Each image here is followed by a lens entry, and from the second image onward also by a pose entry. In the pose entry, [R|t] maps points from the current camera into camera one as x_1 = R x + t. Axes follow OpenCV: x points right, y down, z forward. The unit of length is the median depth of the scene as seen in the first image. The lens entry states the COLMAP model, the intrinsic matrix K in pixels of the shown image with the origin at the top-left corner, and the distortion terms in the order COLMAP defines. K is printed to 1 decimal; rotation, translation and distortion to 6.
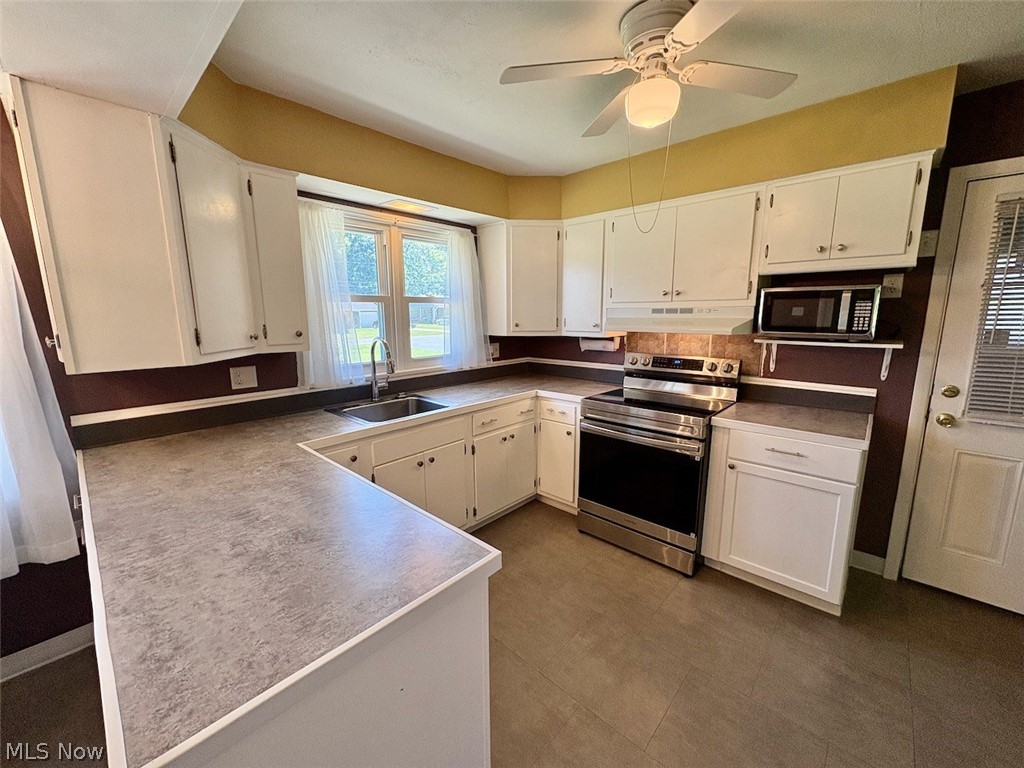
lens RADIAL K [[407.2, 0, 511.8], [0, 407.2, 382.9], [0, 0, 1]] dist [-0.000826, 0.000359]
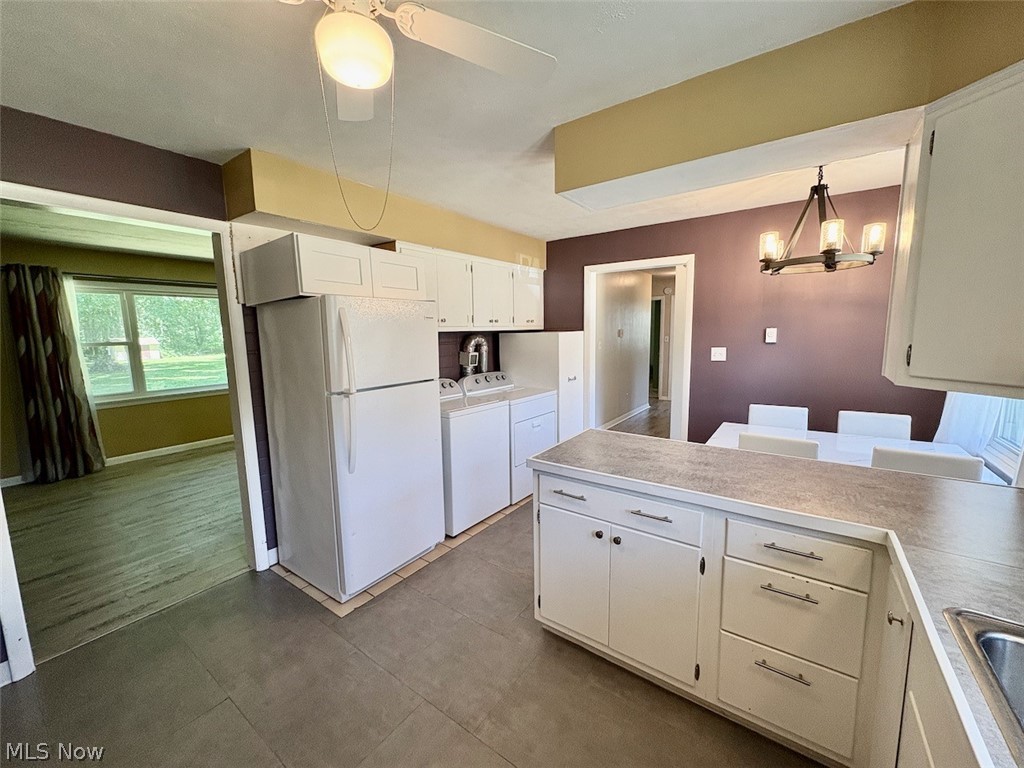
lens RADIAL K [[407.2, 0, 513.4], [0, 407.2, 383.6], [0, 0, 1]] dist [-0.000826, 0.000359]
pose [[-0.992188, 0.038372, -0.118706, 0.095642], [0.001215, 0.954449, 0.298372, -0.188247], [0.124748, 0.295896, -0.947039, 1.039958]]
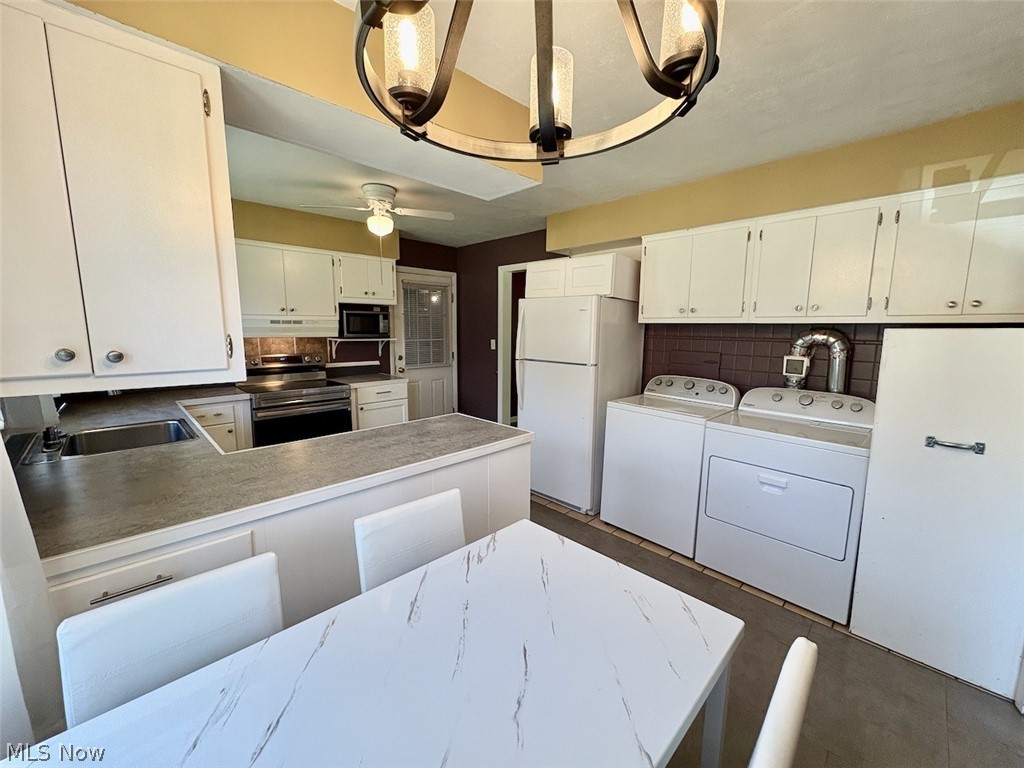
lens RADIAL K [[407.2, 0, 511.9], [0, 407.2, 383.4], [0, 0, 1]] dist [-0.000826, 0.000359]
pose [[0.051104, -0.133219, 0.989768, -1.008645], [0.162929, 0.978898, 0.123343, -0.015777], [-0.985313, 0.154958, 0.071731, 0.164632]]
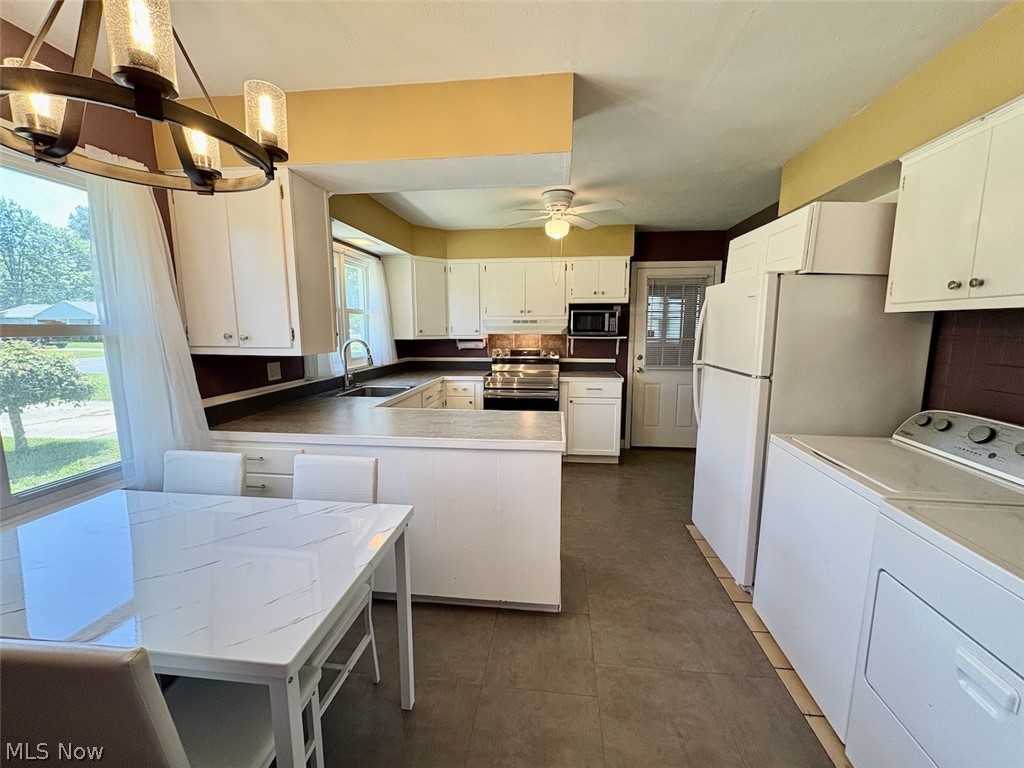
lens RADIAL K [[407.2, 0, 510.4], [0, 407.2, 382.5], [0, 0, 1]] dist [-0.000826, 0.000359]
pose [[0.810199, -0.076019, 0.581205, -0.683907], [0.097076, 0.995264, -0.005148, 0.082326], [-0.578061, 0.060592, 0.813741, -0.349868]]
